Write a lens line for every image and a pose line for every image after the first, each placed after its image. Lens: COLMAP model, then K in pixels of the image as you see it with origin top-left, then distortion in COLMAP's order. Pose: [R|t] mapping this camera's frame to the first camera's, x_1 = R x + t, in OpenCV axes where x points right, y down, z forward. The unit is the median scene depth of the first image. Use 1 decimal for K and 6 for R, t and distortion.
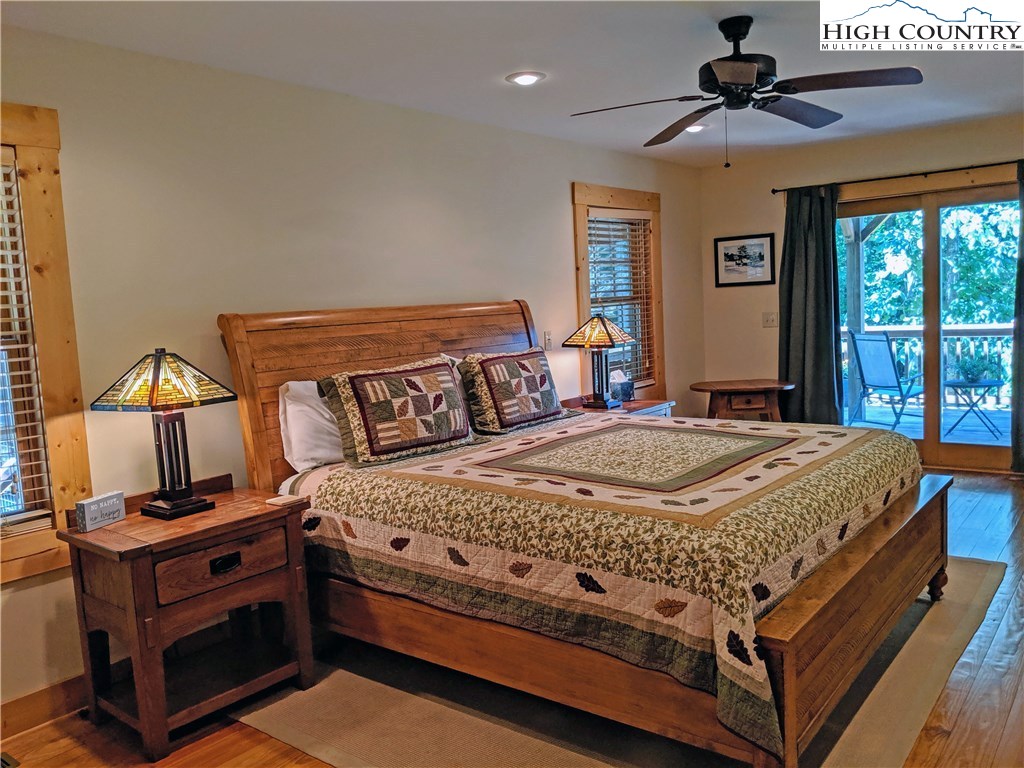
lens RADIAL K [[814.5, 0, 516.5], [0, 814.5, 382.0], [0, 0, 1]] dist [0.084958, -0.169760]
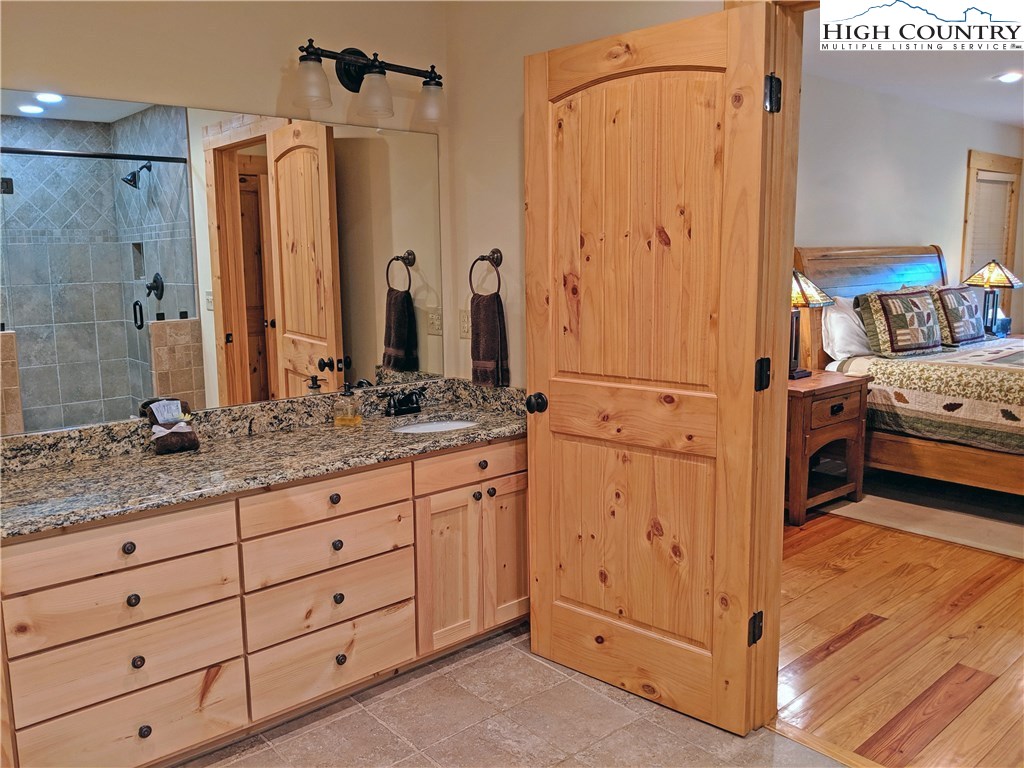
lens RADIAL K [[814.5, 0, 516.5], [0, 814.5, 382.0], [0, 0, 1]] dist [0.084958, -0.169760]
pose [[0.981711, 0.069389, -0.177281, -0.557764], [-0.057655, 0.995844, 0.070510, 0.078837], [0.181436, -0.058999, 0.981631, -0.513332]]
